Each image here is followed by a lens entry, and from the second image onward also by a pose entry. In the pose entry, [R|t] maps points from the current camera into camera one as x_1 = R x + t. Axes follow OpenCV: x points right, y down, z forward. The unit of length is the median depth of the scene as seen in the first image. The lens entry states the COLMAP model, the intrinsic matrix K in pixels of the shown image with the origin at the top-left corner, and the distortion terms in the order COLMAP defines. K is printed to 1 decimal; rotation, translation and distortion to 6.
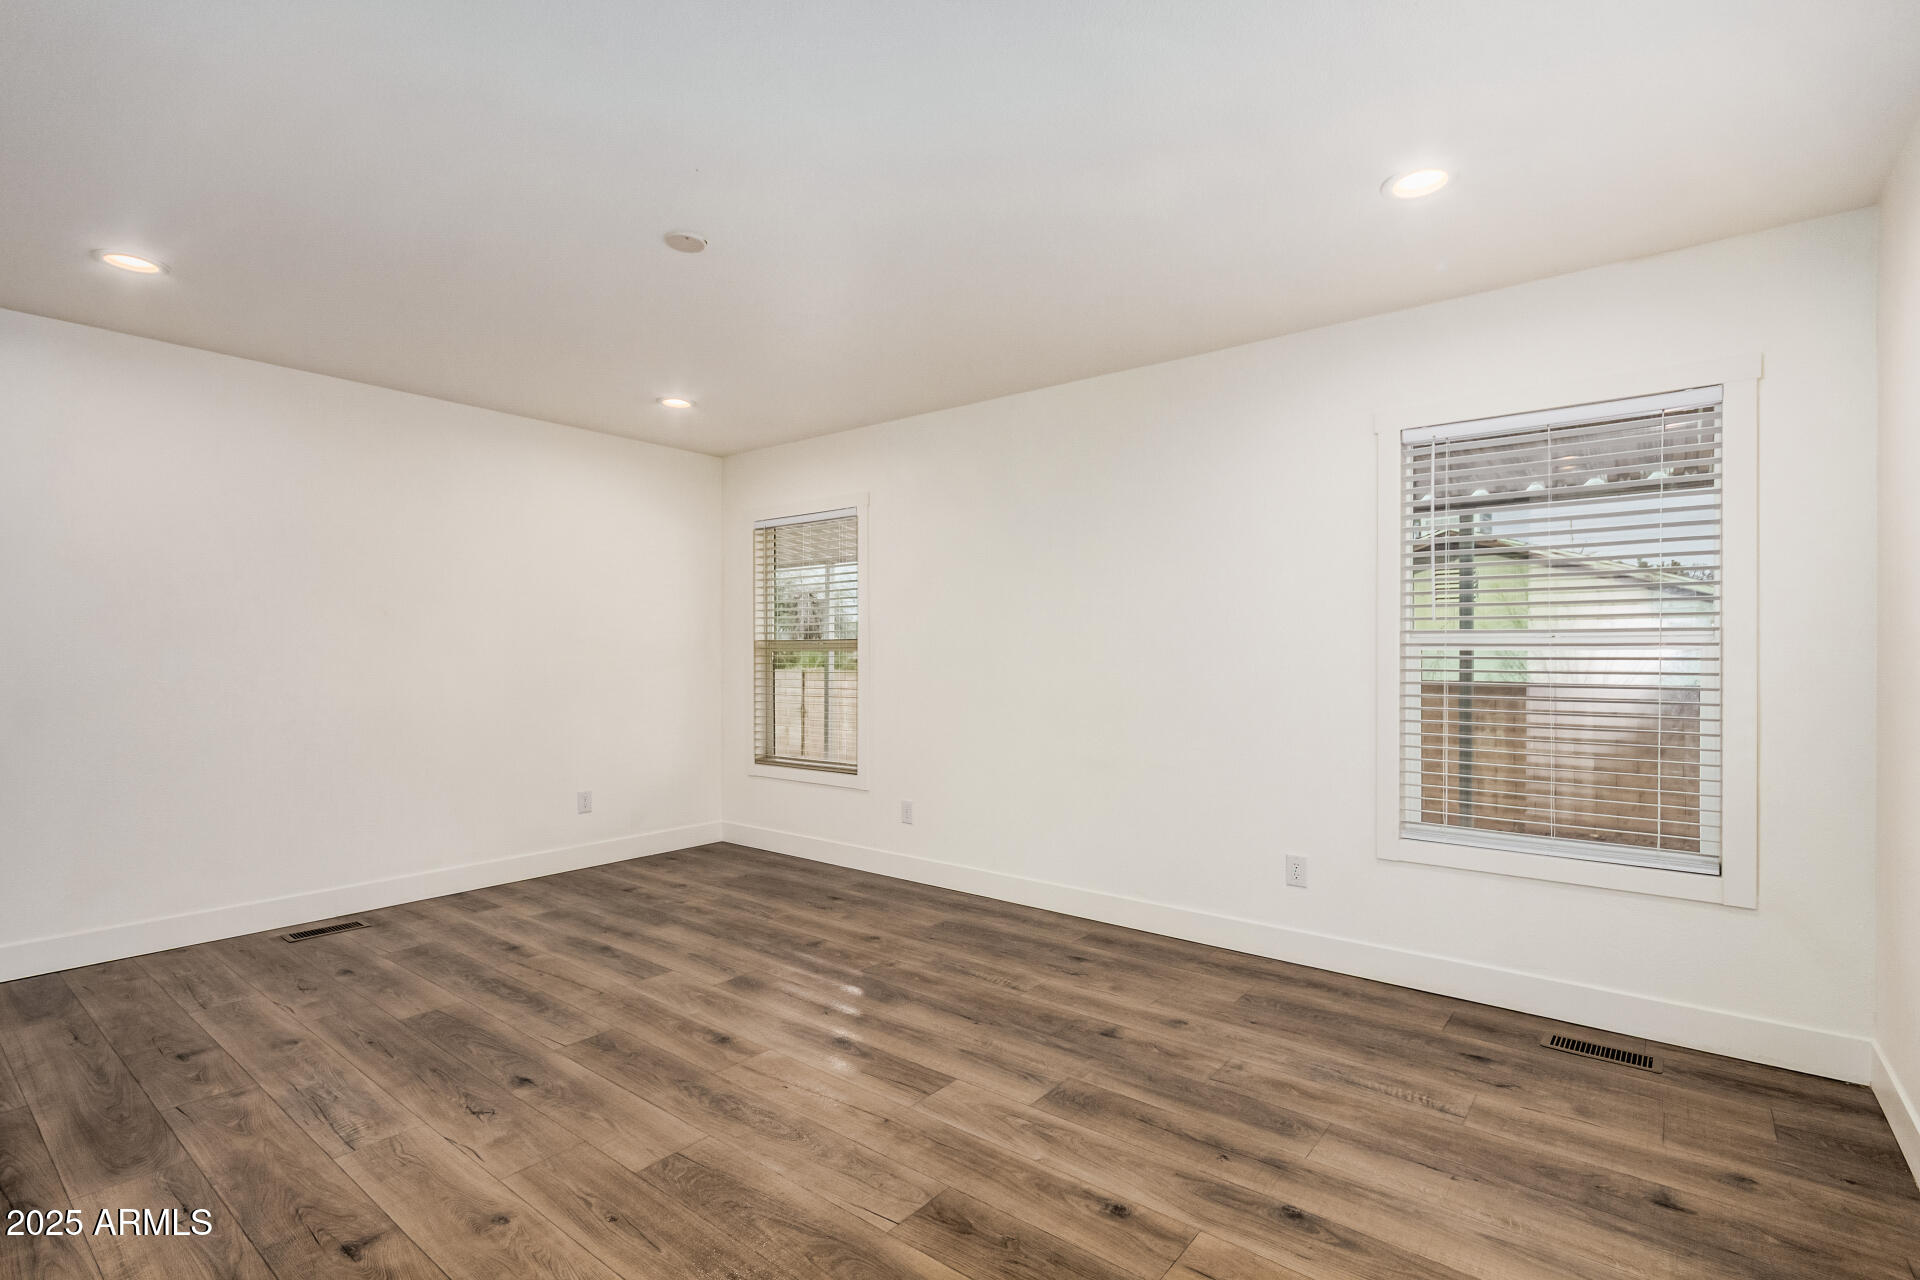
lens RADIAL K [[898.9, 0, 960.0], [0, 898.9, 640.0], [0, 0, 1]] dist [0.009759, 0.000932]
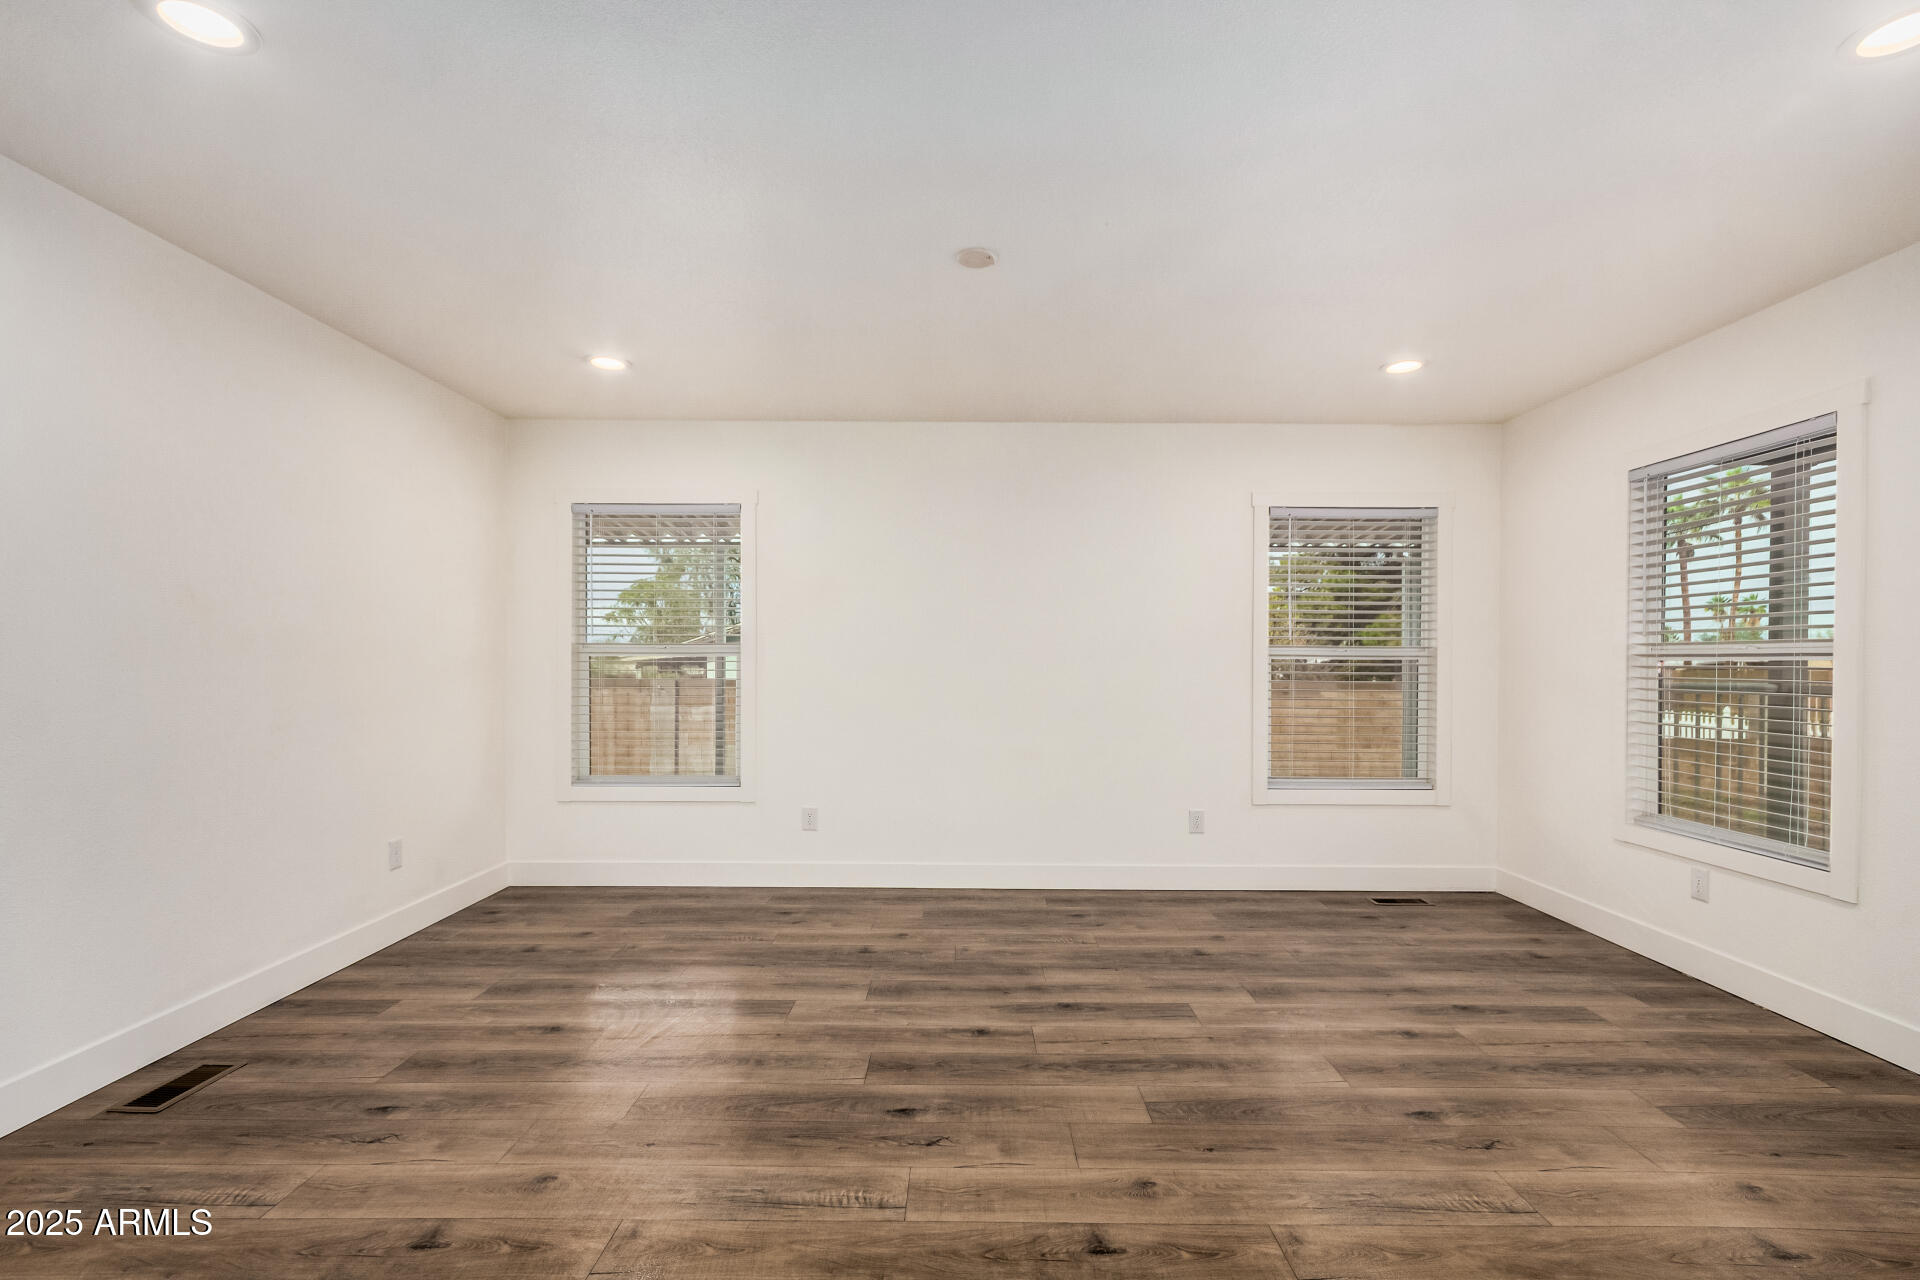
lens RADIAL K [[898.9, 0, 960.0], [0, 898.9, 640.0], [0, 0, 1]] dist [0.009759, 0.000932]
pose [[0.783150, 0.017292, 0.621592, -0.865500], [-0.012723, 0.999850, -0.011785, 0.005335], [-0.621702, 0.001321, 0.783252, 0.188486]]
